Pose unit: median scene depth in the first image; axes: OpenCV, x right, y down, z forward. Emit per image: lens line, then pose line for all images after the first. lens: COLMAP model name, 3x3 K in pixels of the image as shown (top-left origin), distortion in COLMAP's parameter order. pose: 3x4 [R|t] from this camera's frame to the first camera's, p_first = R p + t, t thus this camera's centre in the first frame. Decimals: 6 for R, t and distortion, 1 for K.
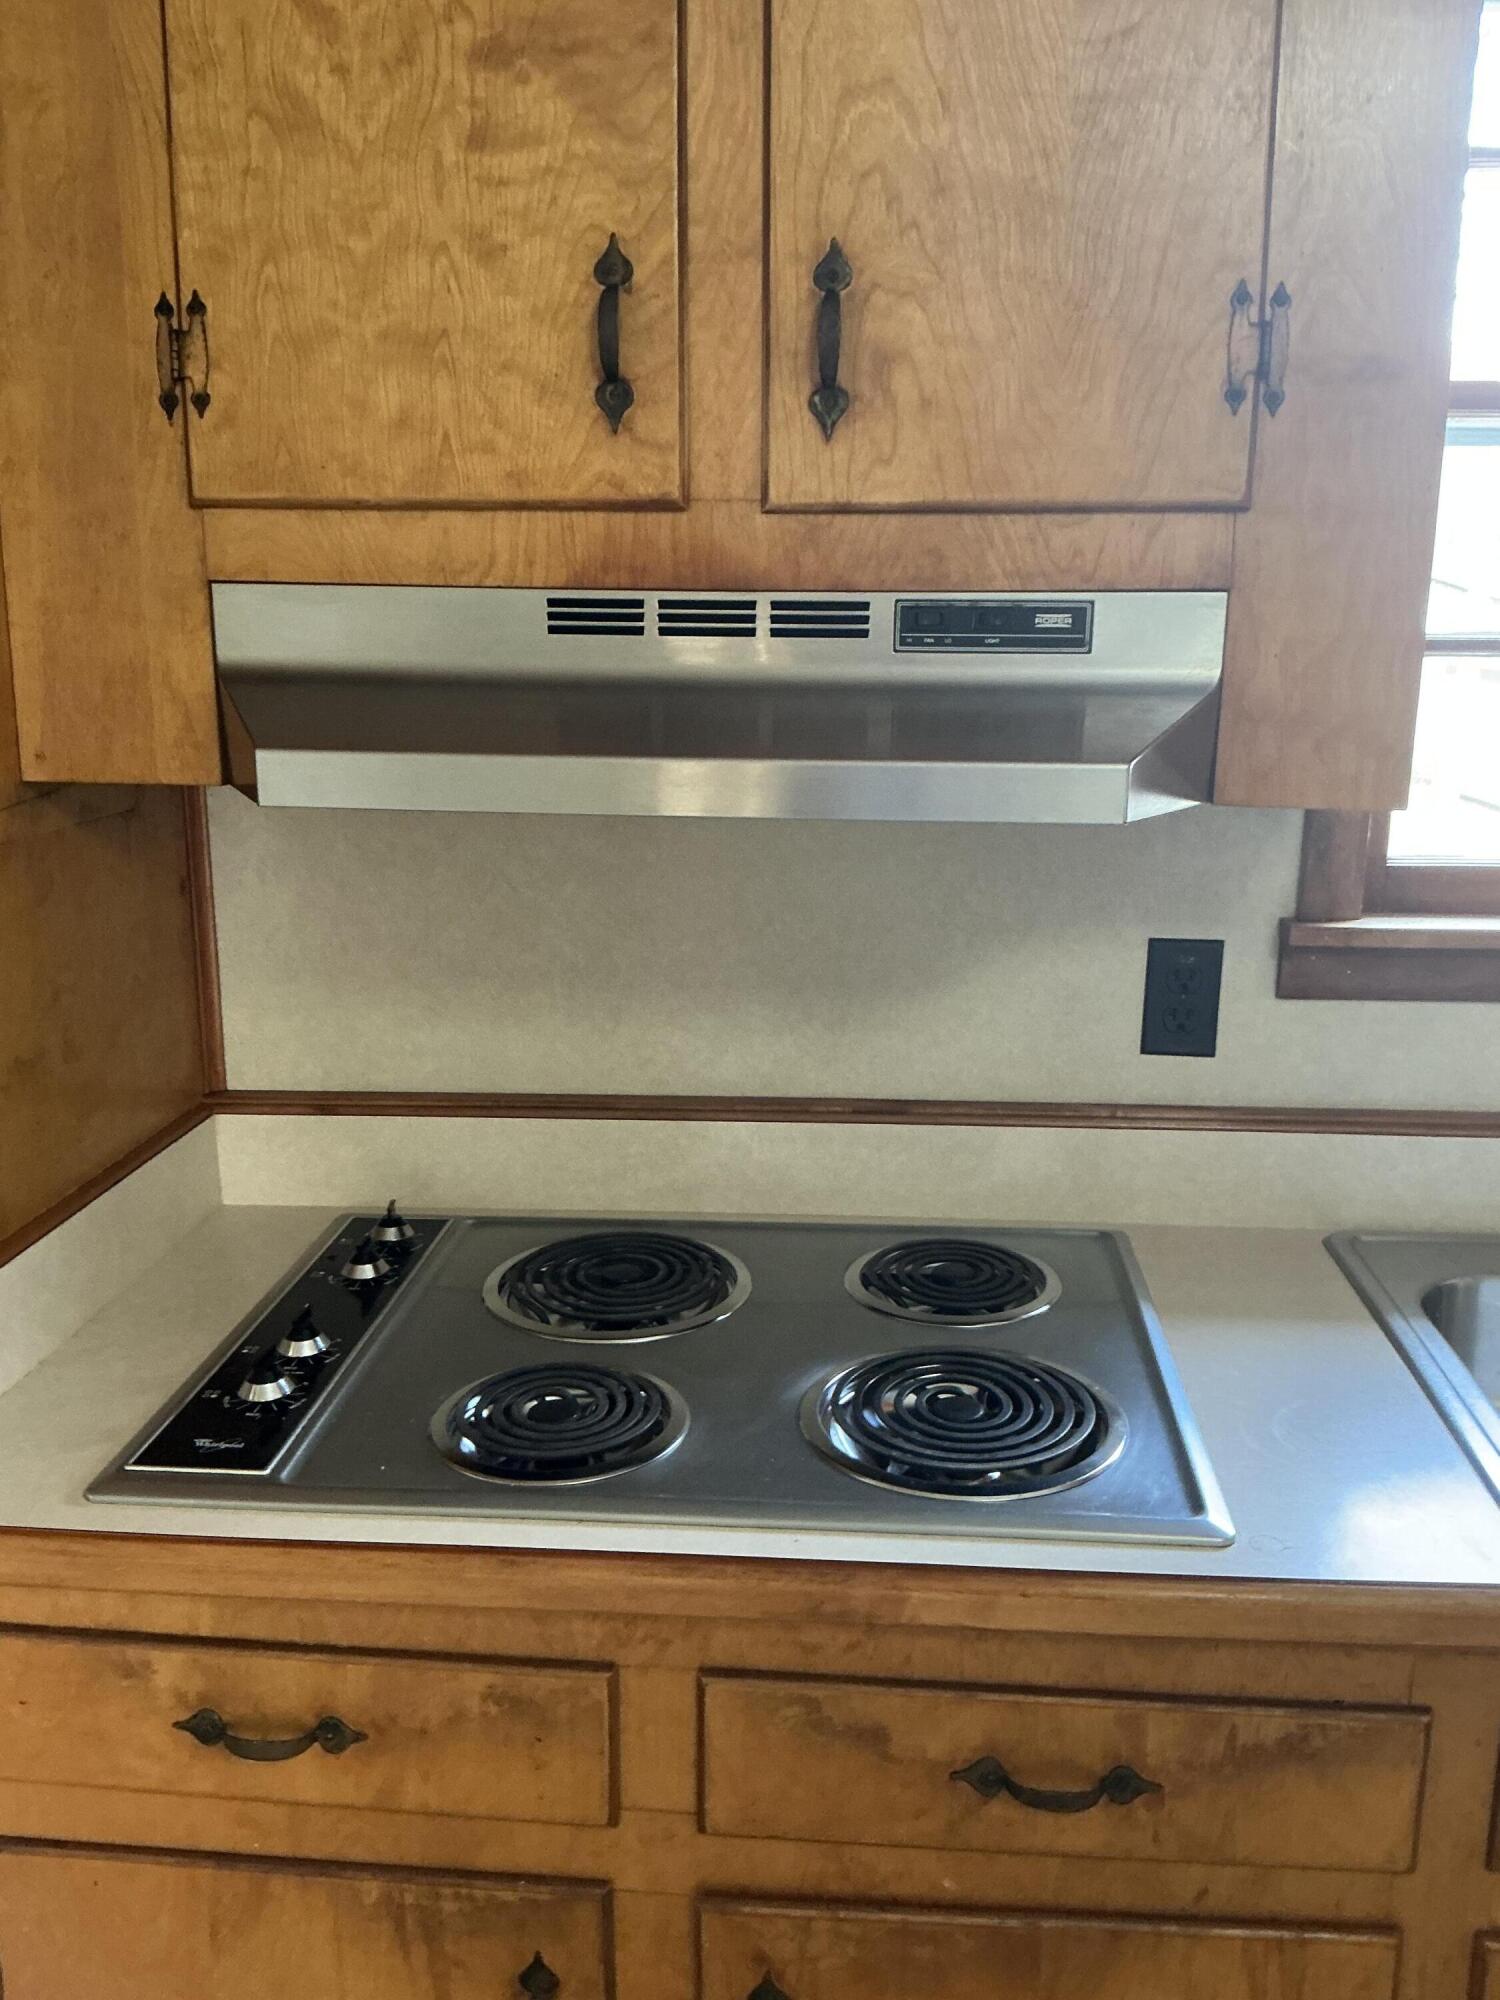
lens RADIAL K [[1677.6, 0, 750.0], [0, 1677.6, 1000.0], [0, 0, 1]] dist [0.137556, -0.299573]
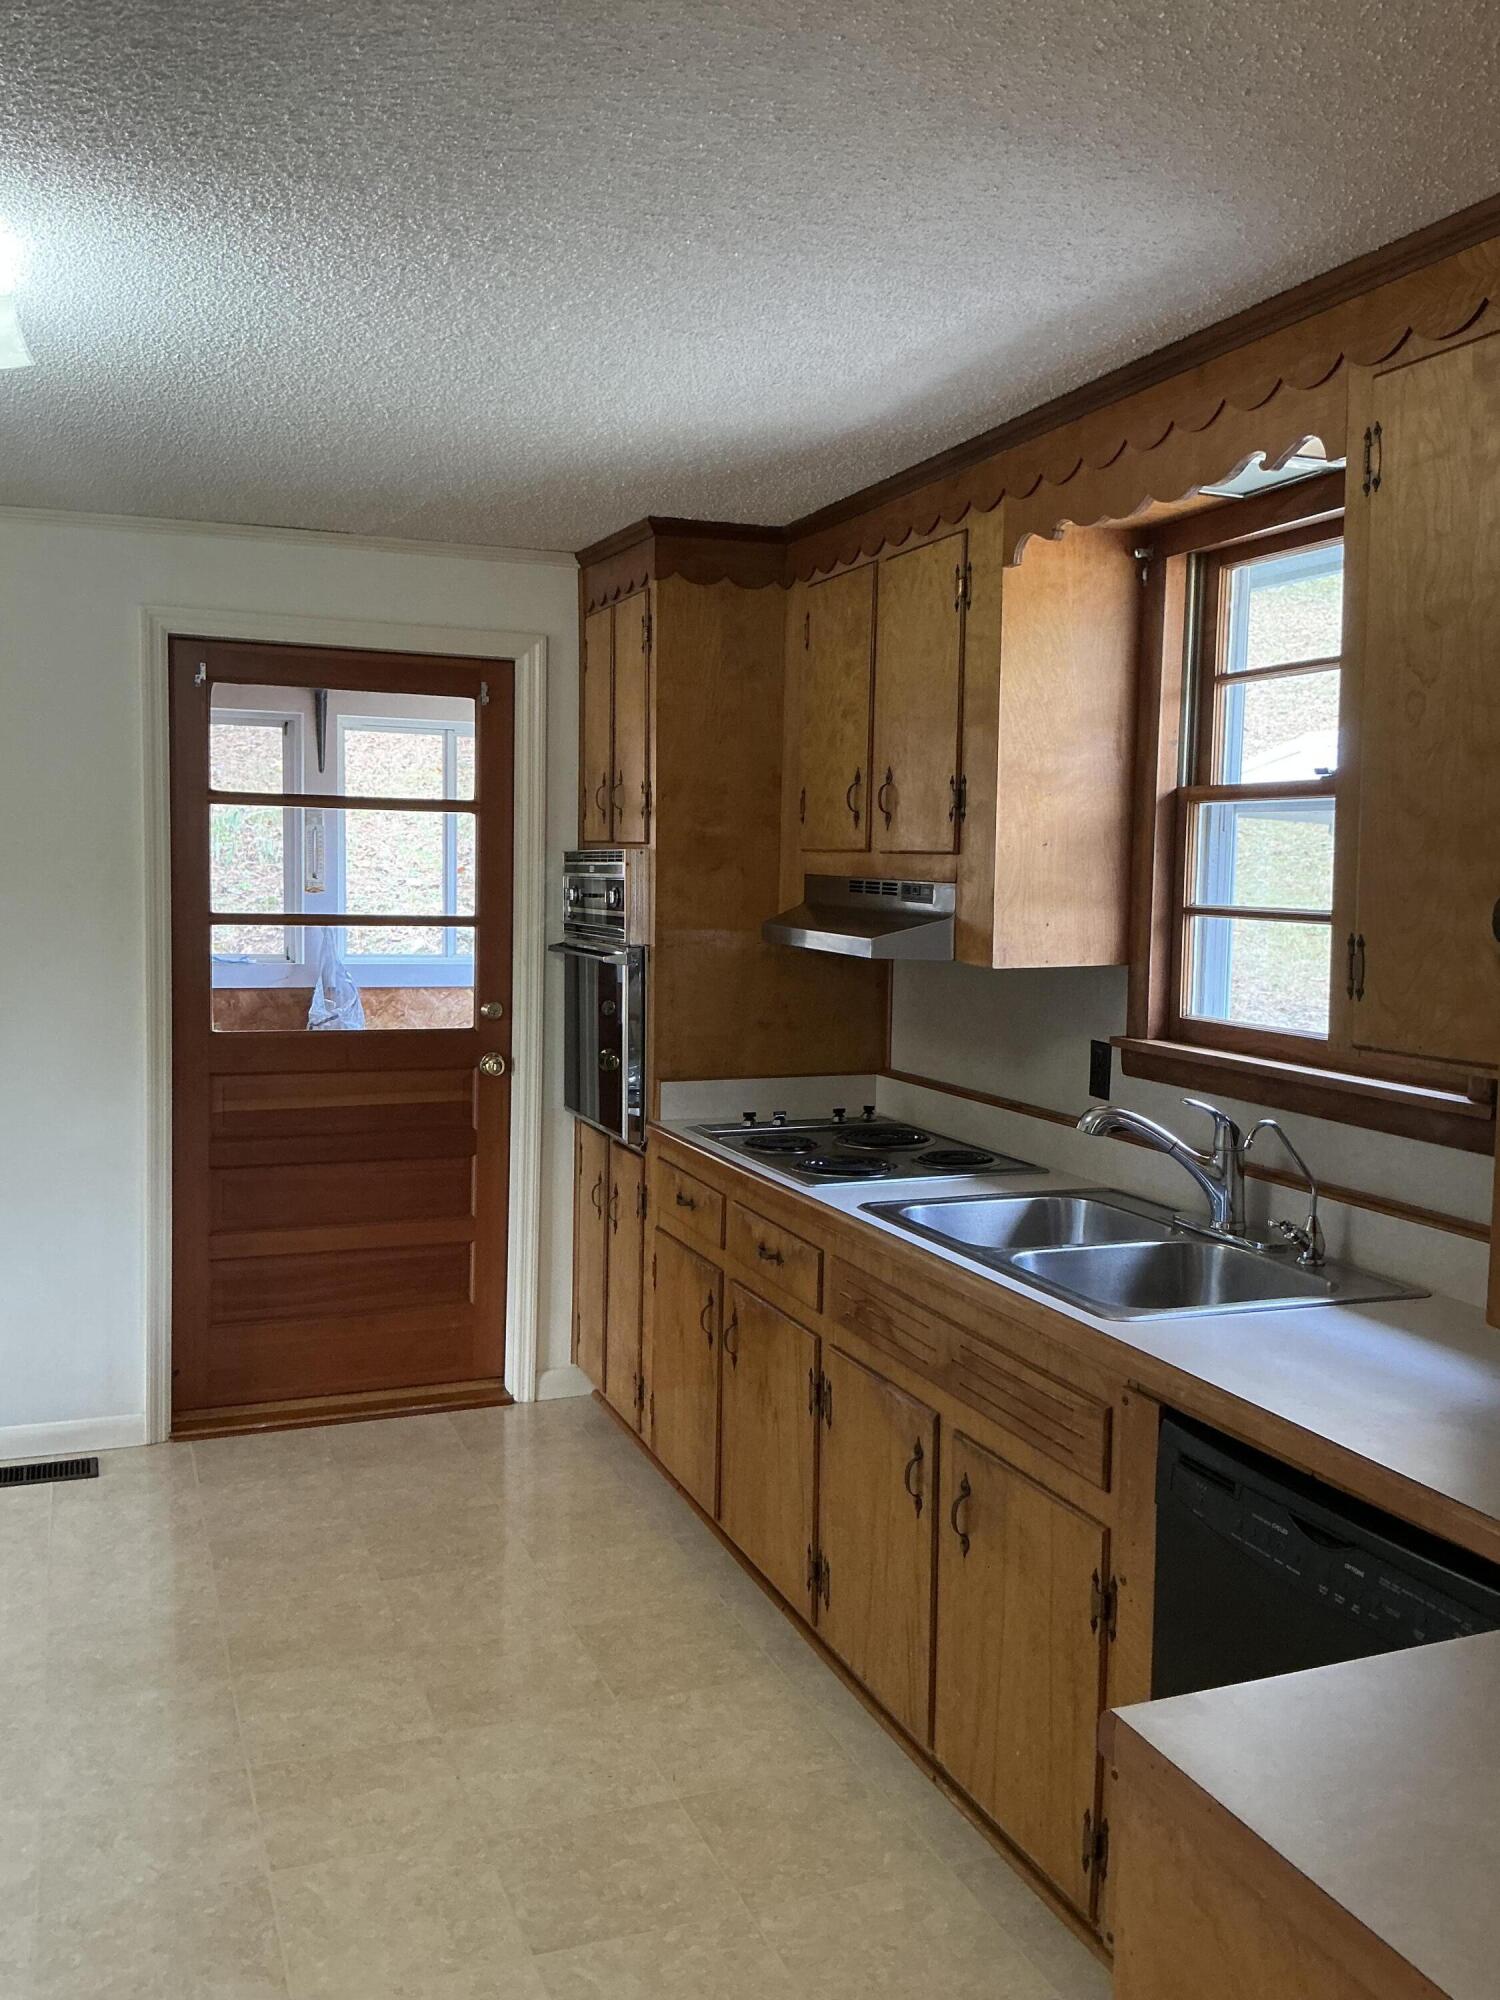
lens RADIAL K [[1677.6, 0, 750.0], [0, 1677.6, 1000.0], [0, 0, 1]] dist [0.137556, -0.299573]
pose [[0.427380, 0.081093, -0.900428, 2.581648], [-0.220887, 0.975151, -0.017019, 0.060227], [0.876673, 0.206167, 0.434673, -0.415611]]
